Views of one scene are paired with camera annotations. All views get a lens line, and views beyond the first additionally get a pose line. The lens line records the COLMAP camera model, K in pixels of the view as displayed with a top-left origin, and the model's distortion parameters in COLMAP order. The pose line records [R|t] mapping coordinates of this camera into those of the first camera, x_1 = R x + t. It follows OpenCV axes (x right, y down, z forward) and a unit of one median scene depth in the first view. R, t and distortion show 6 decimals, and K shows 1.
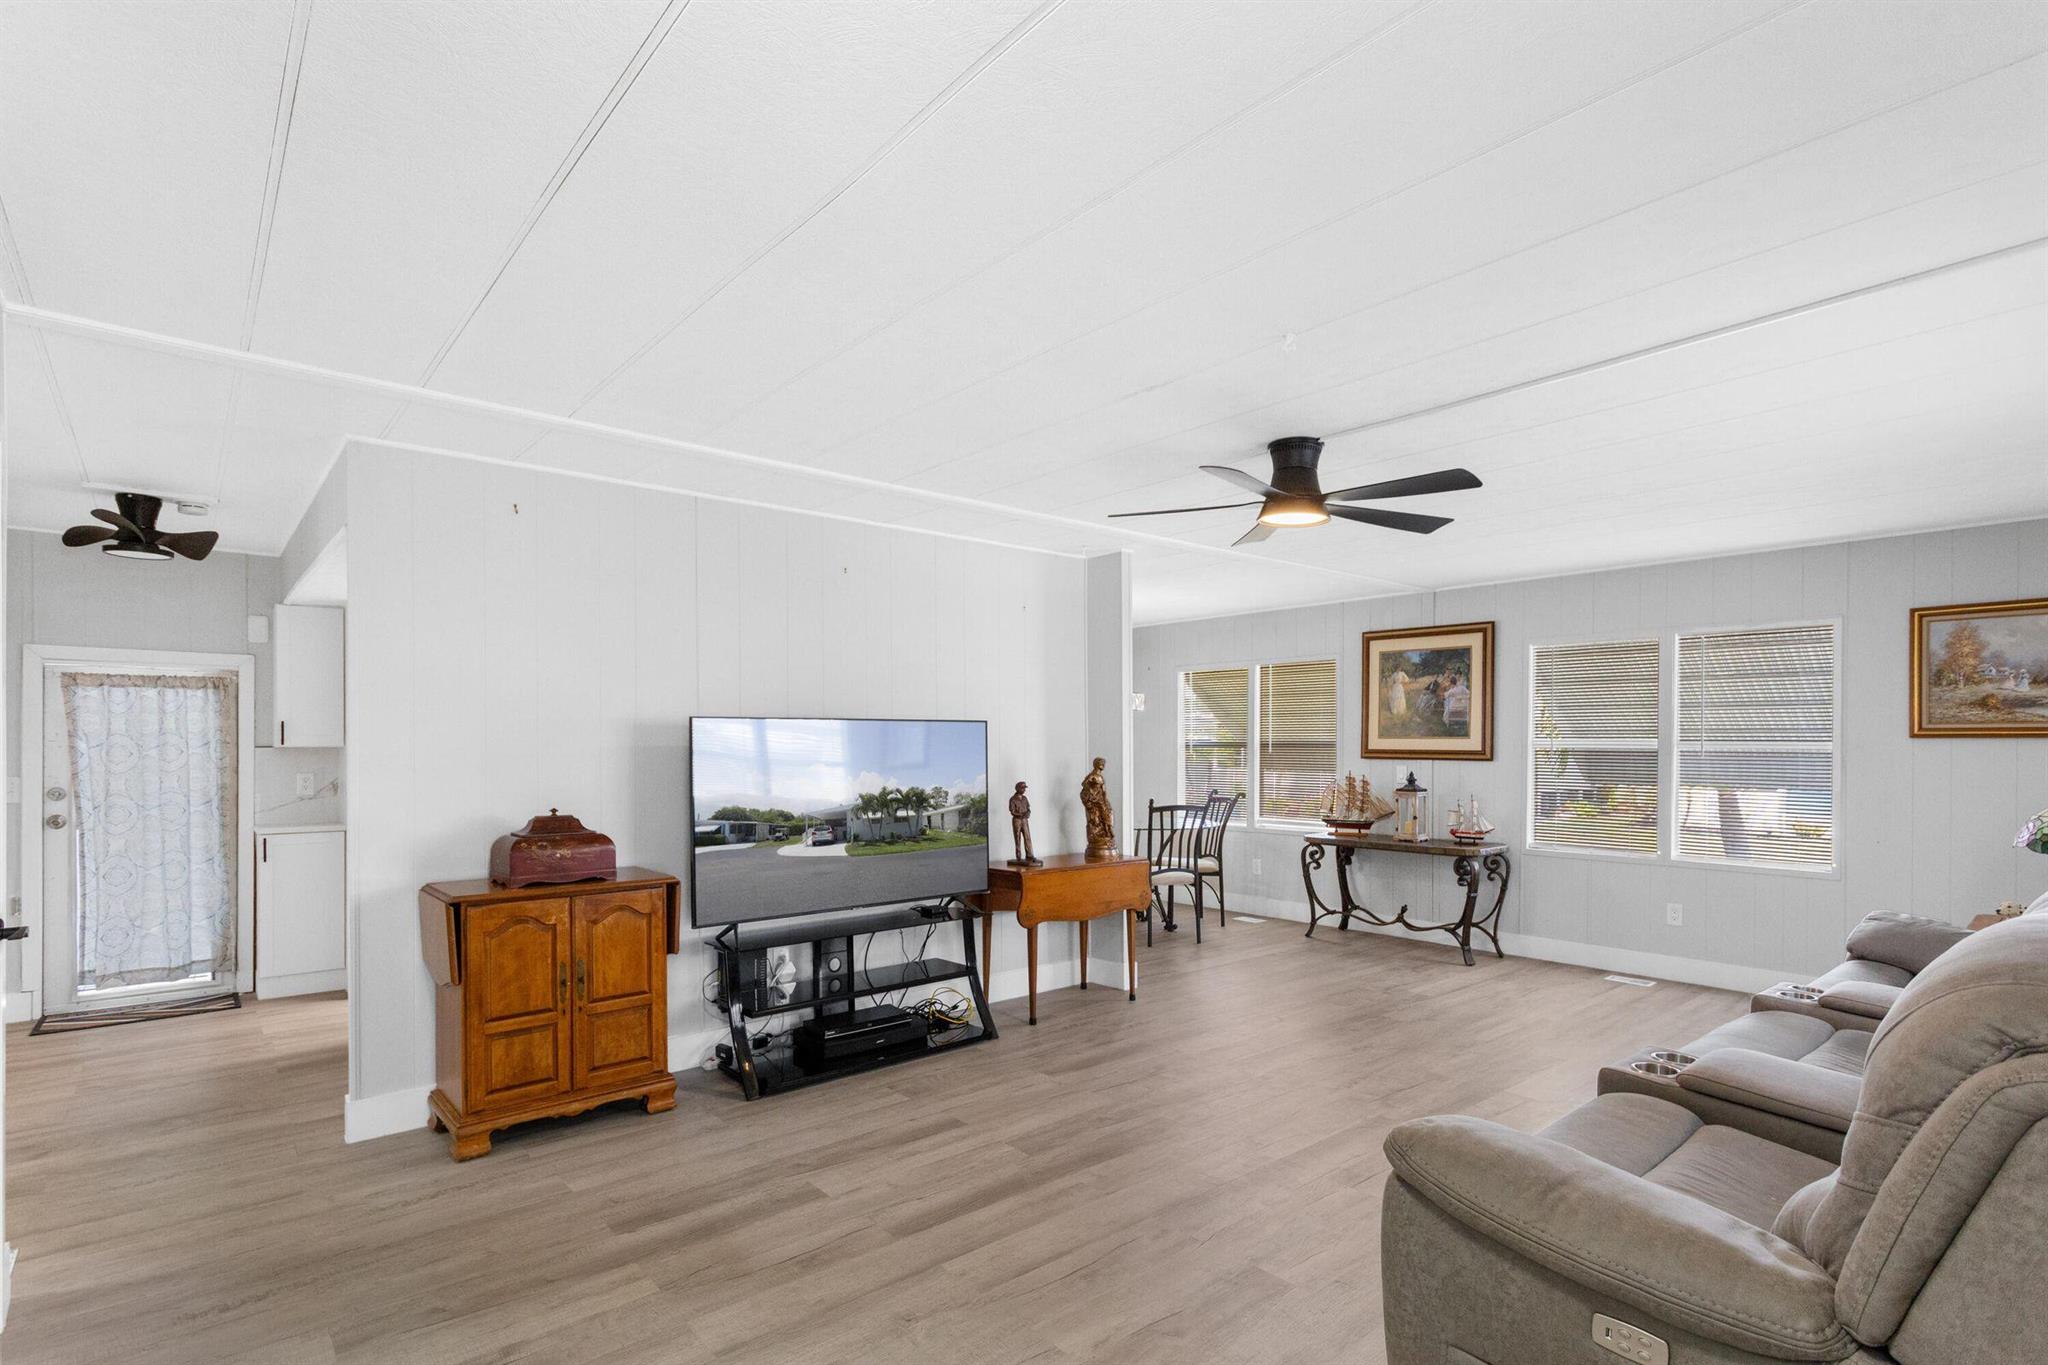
lens RADIAL K [[989.5, 0, 994.3], [0, 989.5, 691.1], [0, 0, 1]] dist [-0.050905, 0.029758]
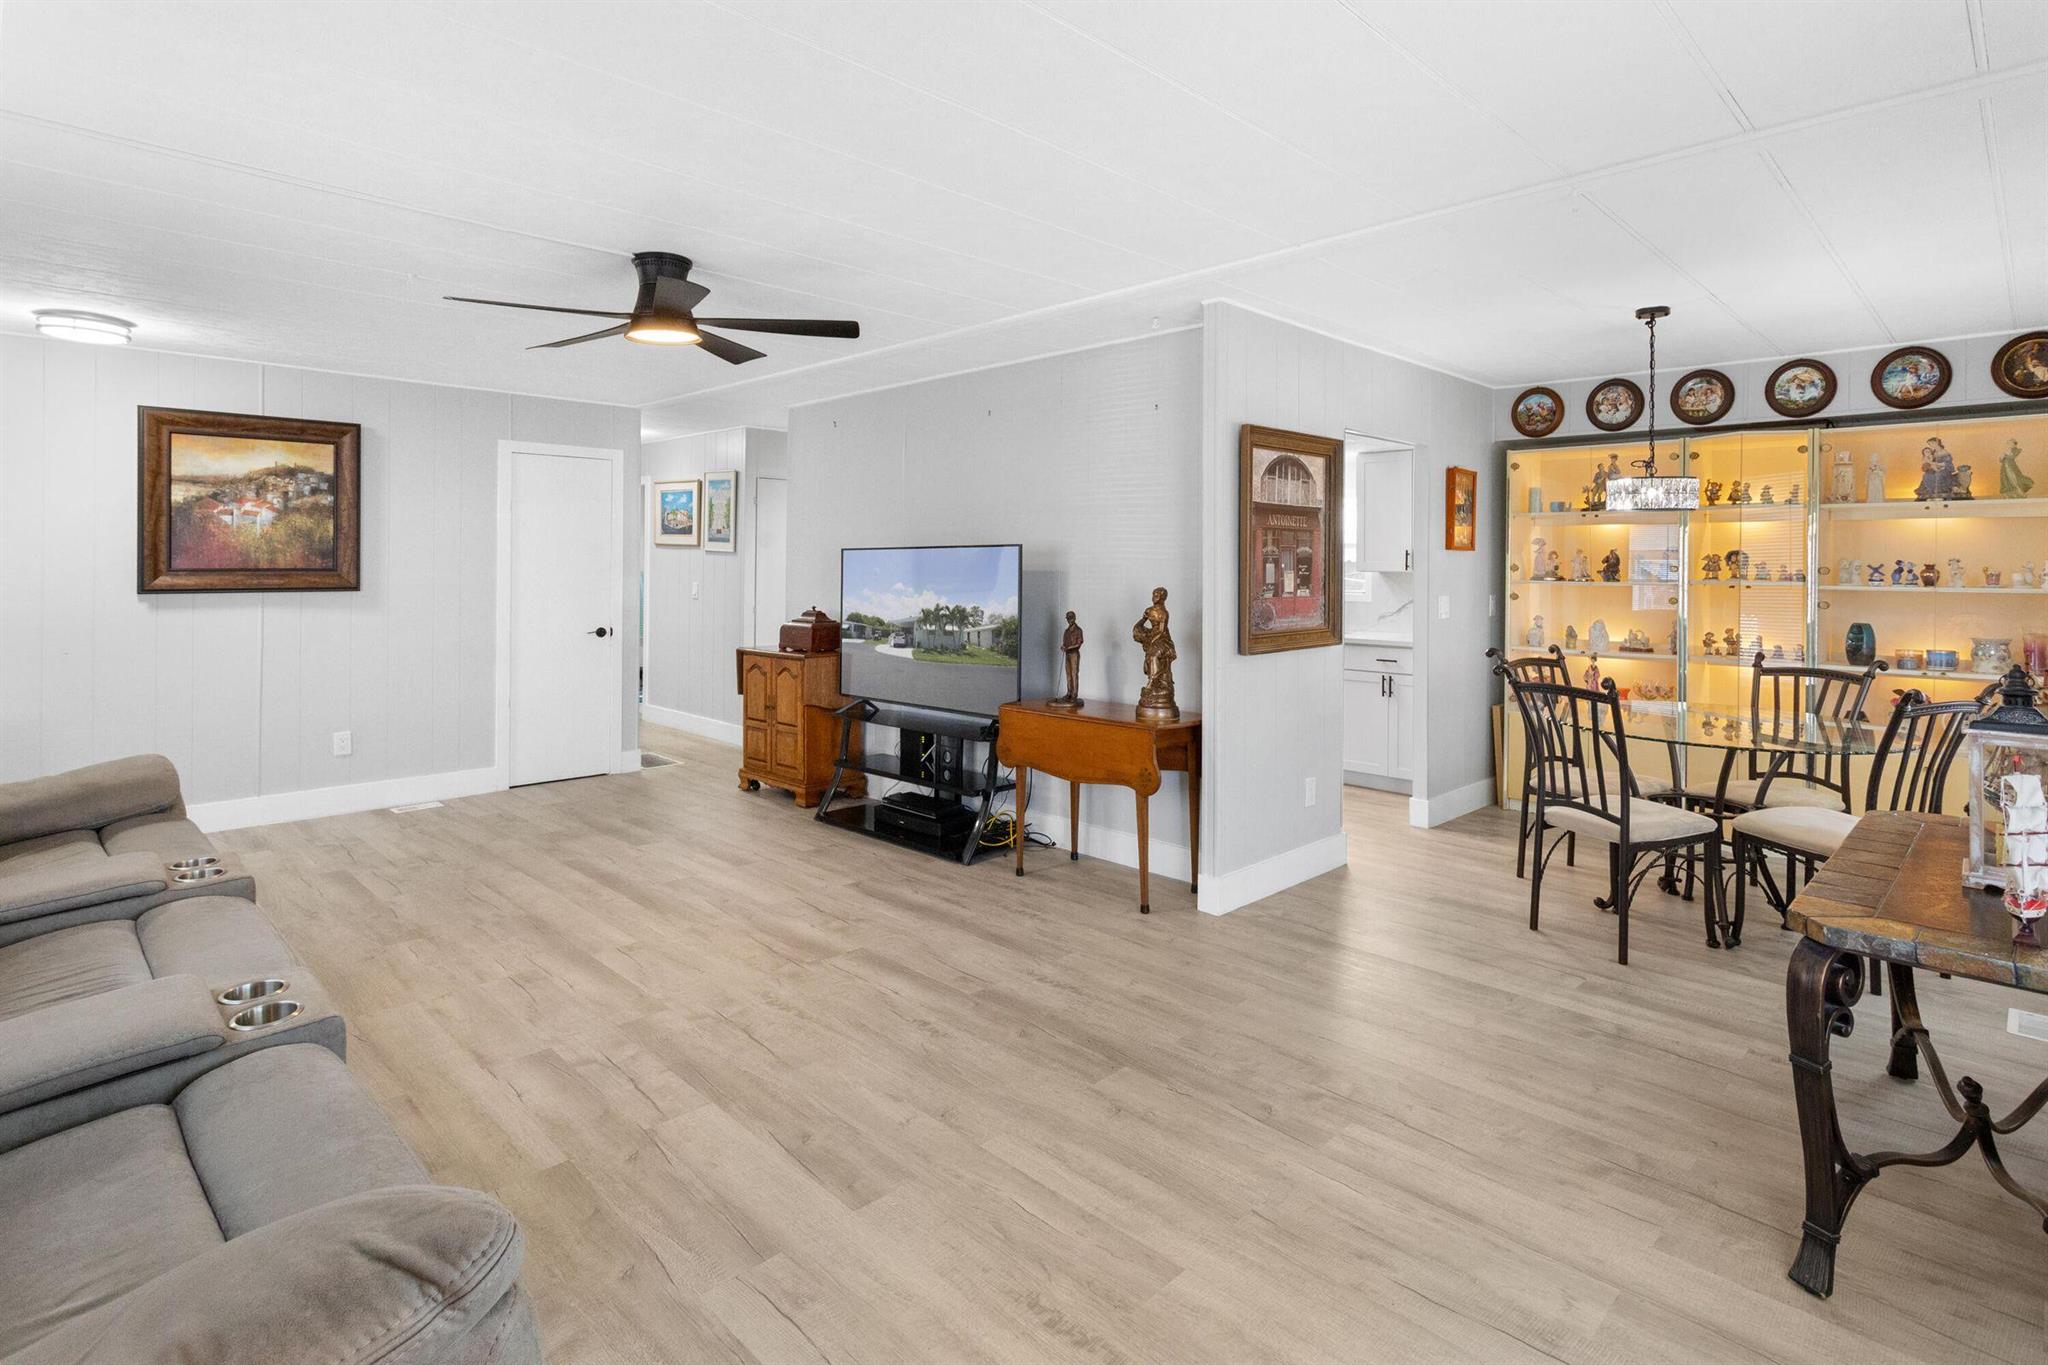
lens RADIAL K [[1022.2, 0, 1062.9], [0, 1022.2, 565.3], [0, 0, 1]] dist [0.001146, 0.000463]
pose [[0.129723, 0.005789, -0.991533, 0.765394], [0.051263, 0.998606, 0.012537, 0.034399], [0.990224, -0.052455, 0.129246, 0.724500]]
